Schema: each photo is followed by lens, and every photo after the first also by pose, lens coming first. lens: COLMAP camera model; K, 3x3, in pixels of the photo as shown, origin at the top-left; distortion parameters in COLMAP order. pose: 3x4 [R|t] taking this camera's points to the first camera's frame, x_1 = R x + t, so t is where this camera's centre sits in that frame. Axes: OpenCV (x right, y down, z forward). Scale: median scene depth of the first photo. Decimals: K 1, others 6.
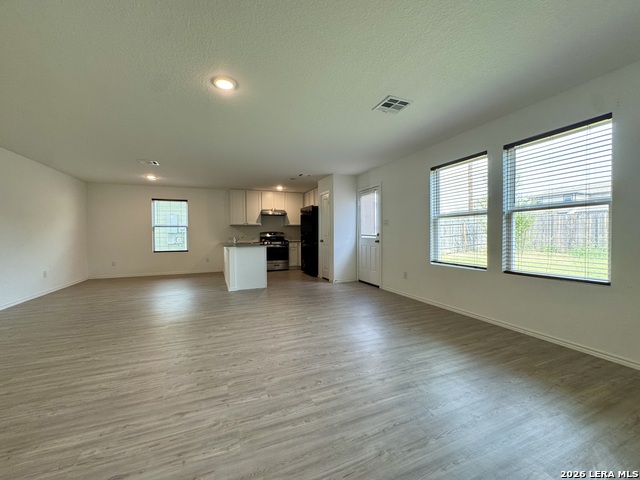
lens RADIAL K [[255.0, 0, 319.1], [0, 255.0, 239.8], [0, 0, 1]] dist [-0.000361, 0.000160]
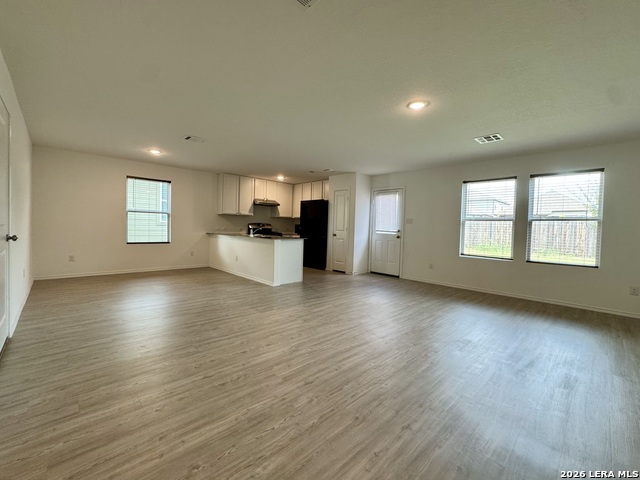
lens RADIAL K [[274.2, 0, 320.6], [0, 274.2, 236.0], [0, 0, 1]] dist [-0.001815, -0.000570]
pose [[0.929021, 0.022287, 0.369356, -0.532049], [-0.028188, 0.999547, 0.010588, -0.001425], [-0.368953, -0.020248, 0.929228, -0.012349]]
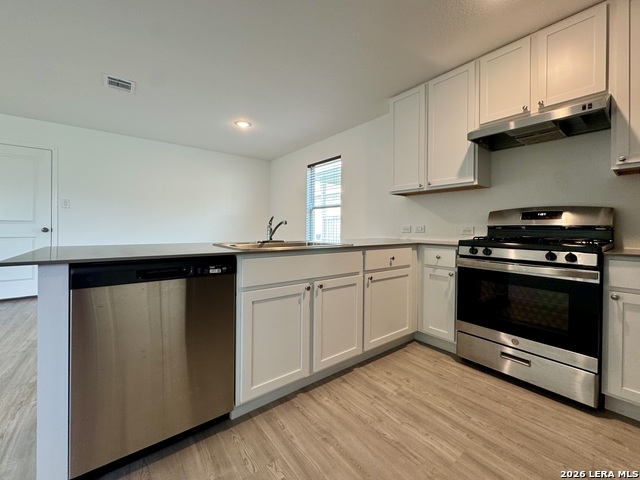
lens RADIAL K [[265.1, 0, 312.5], [0, 265.1, 225.5], [0, 0, 1]] dist [-0.004051, -0.000306]
pose [[0.251489, 0.007115, -0.967834, 0.006259], [-0.019324, 0.999811, 0.002329, -0.013416], [0.967667, 0.018116, 0.251579, 1.103829]]
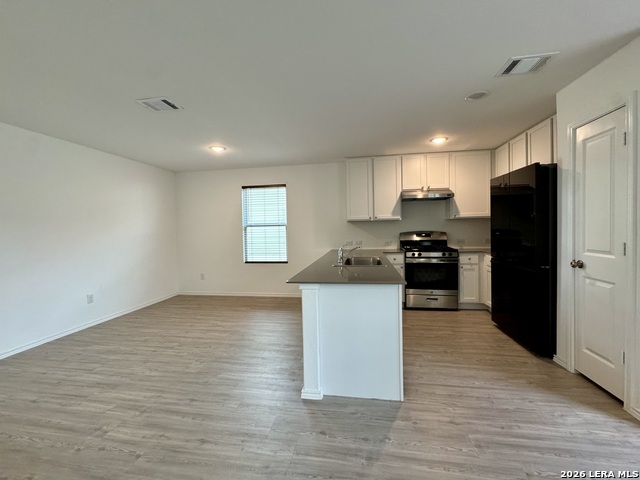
lens RADIAL K [[274.2, 0, 319.7], [0, 274.2, 234.3], [0, 0, 1]] dist [-0.001815, -0.000570]
pose [[0.851520, 0.001022, -0.524320, -0.104488], [0.004434, 0.999948, 0.009149, -0.046785], [0.524303, -0.010115, 0.851472, 0.615192]]
